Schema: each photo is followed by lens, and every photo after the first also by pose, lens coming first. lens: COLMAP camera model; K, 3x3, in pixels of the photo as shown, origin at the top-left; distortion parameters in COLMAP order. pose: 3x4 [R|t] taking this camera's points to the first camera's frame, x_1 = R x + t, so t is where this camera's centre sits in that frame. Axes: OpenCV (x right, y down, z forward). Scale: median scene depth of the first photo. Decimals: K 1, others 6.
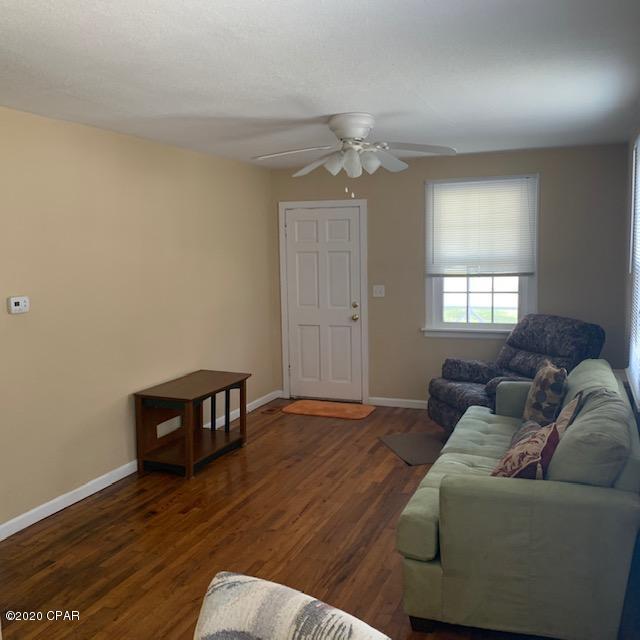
lens RADIAL K [[665.9, 0, 320.0], [0, 665.9, 320.0], [0, 0, 1]] dist [-0.003059, -0.003557]
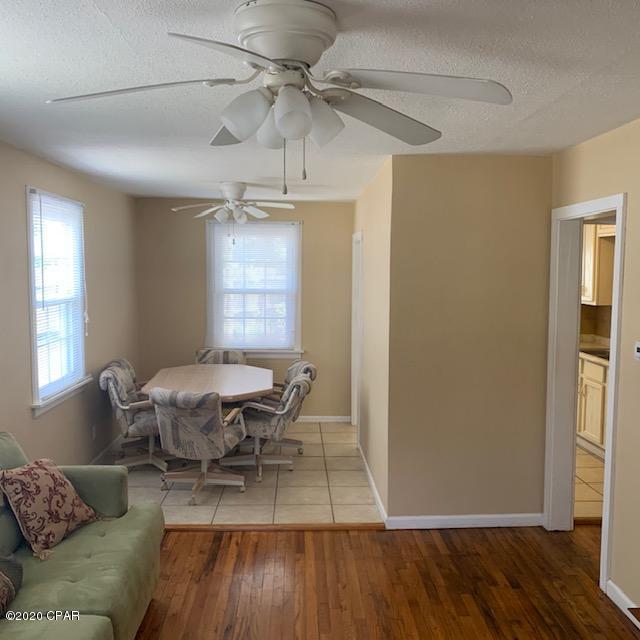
lens RADIAL K [[665.9, 0, 320.0], [0, 665.9, 320.0], [0, 0, 1]] dist [-0.003059, -0.003557]
pose [[-0.919085, 0.048343, -0.391082, 0.251989], [-0.032768, 0.979633, 0.198103, -0.231780], [0.392694, 0.194889, -0.898782, 1.734420]]
